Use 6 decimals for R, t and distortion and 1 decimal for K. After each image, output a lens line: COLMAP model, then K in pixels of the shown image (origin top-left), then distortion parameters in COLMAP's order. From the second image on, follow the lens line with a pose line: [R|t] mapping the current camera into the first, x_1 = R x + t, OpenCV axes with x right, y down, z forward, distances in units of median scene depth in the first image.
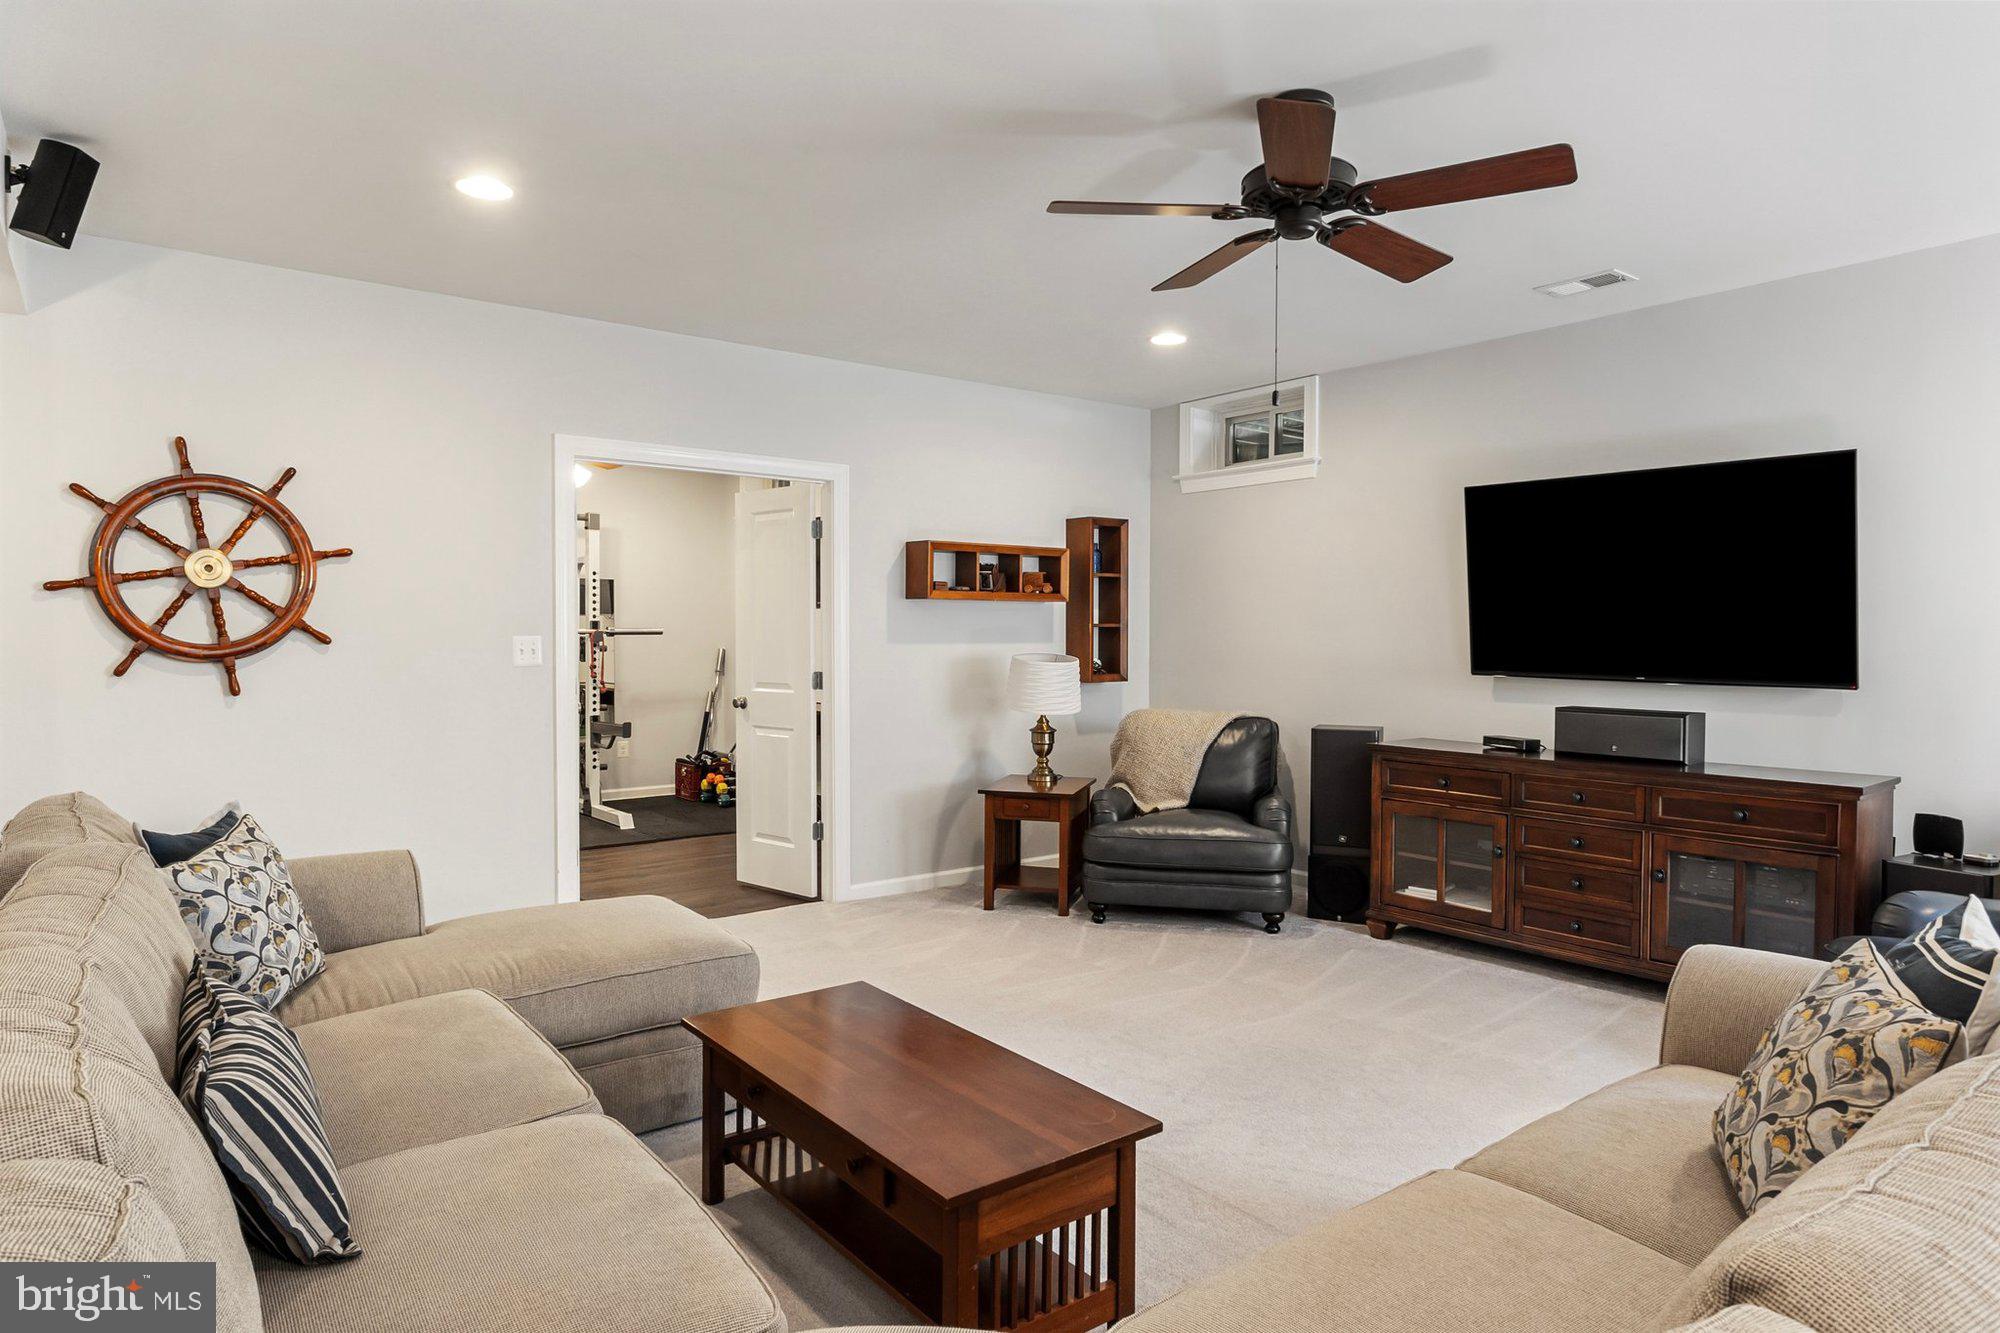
lens RADIAL K [[1158.6, 0, 1003.8], [0, 1158.6, 648.4], [0, 0, 1]] dist [-0.002358, -0.000379]
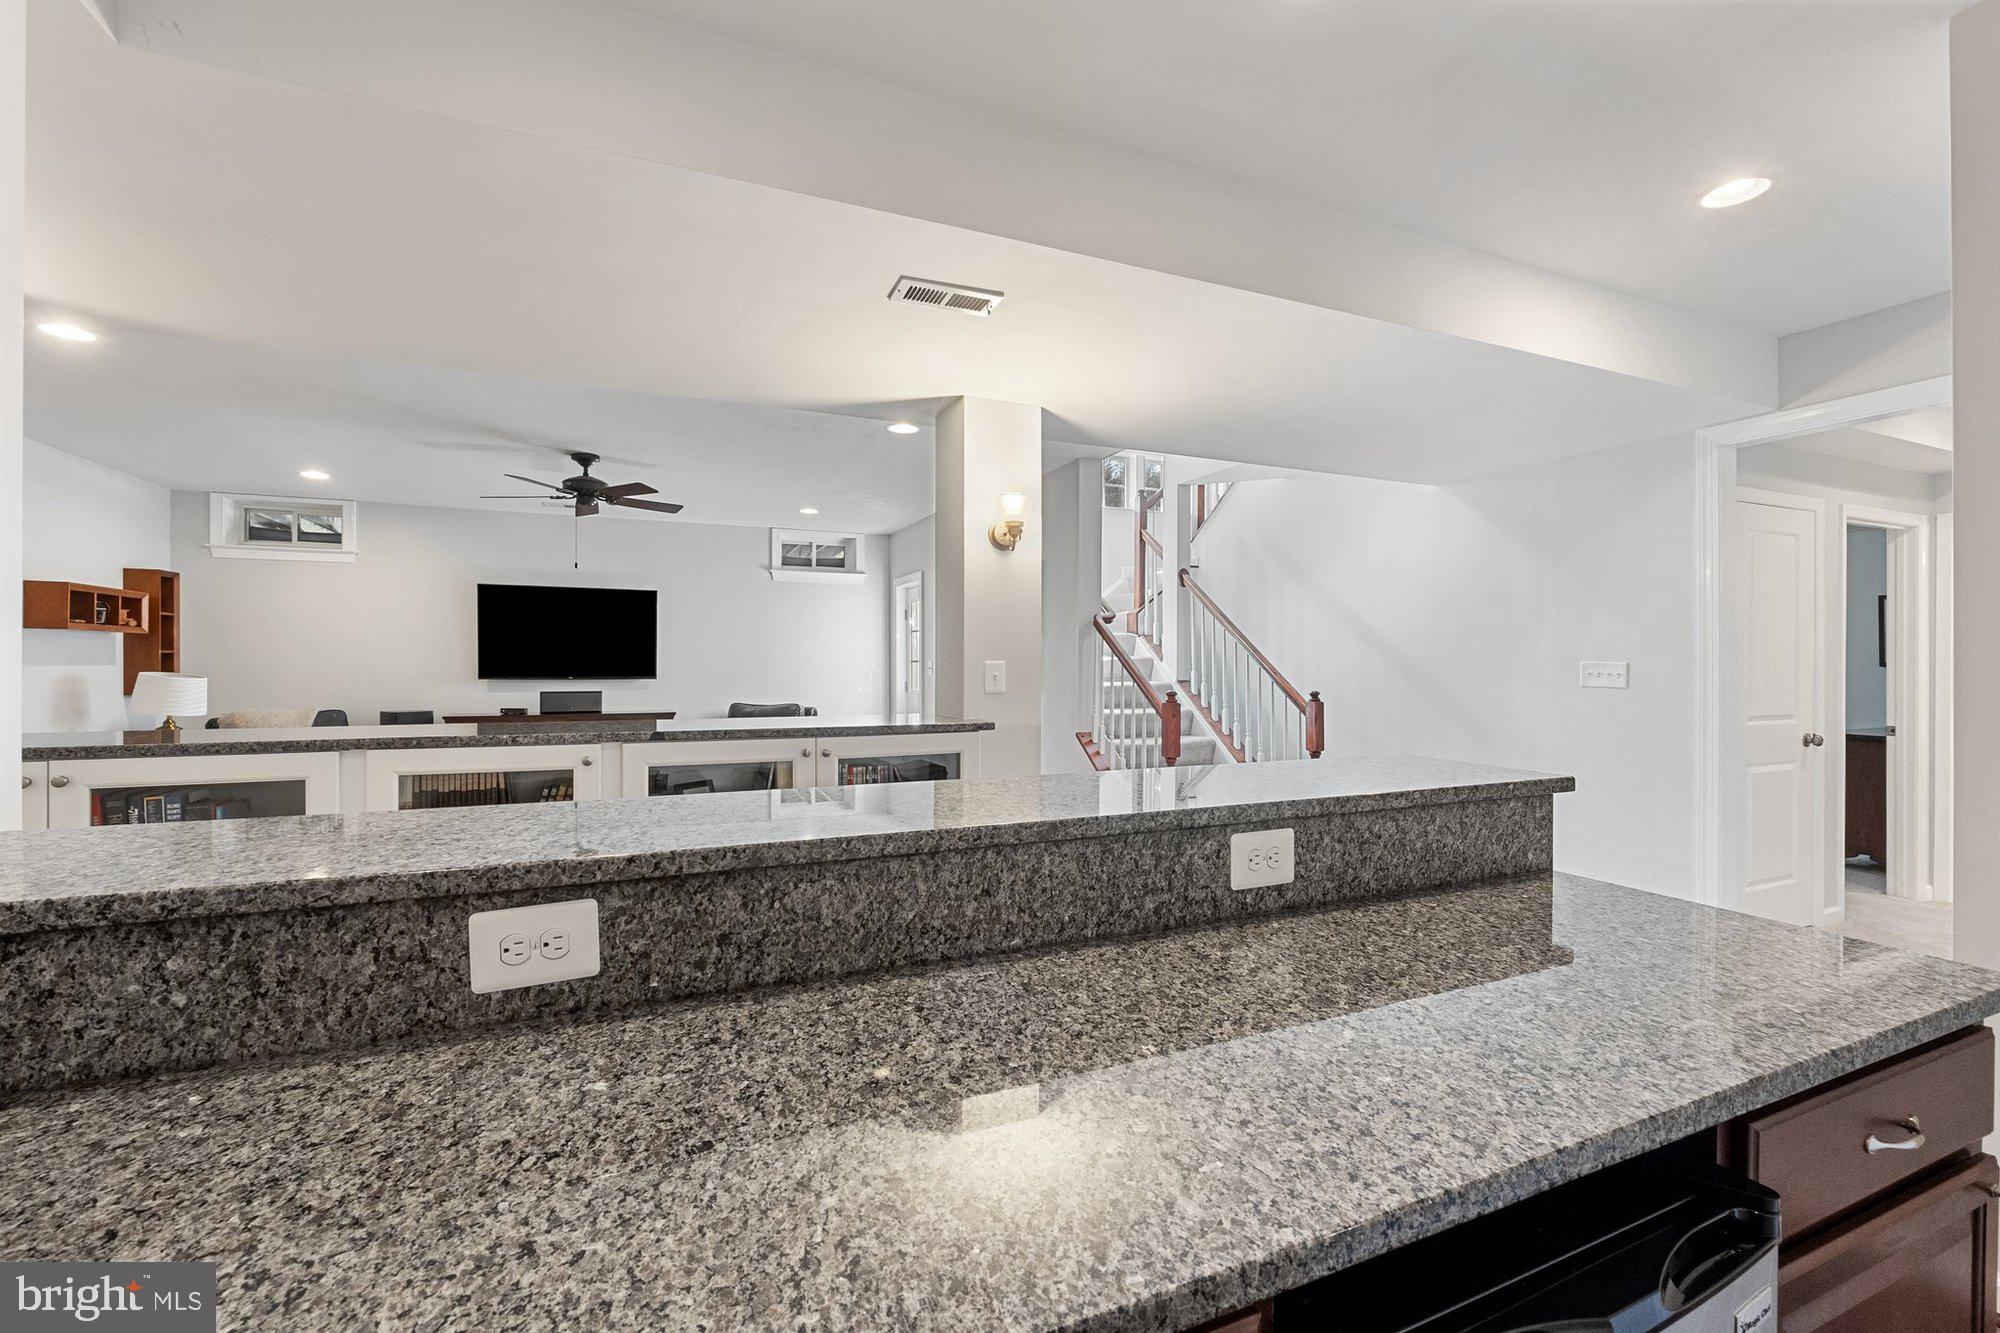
lens RADIAL K [[827.9, 0, 1000.0], [0, 827.9, 666.5], [0, 0, 1]] dist [-0.000856, -0.000043]
pose [[0.243846, -0.008221, 0.969779, -0.793247], [0.013039, 0.999901, 0.005198, 0.006238], [-0.969726, 0.011378, 0.243929, -0.215738]]
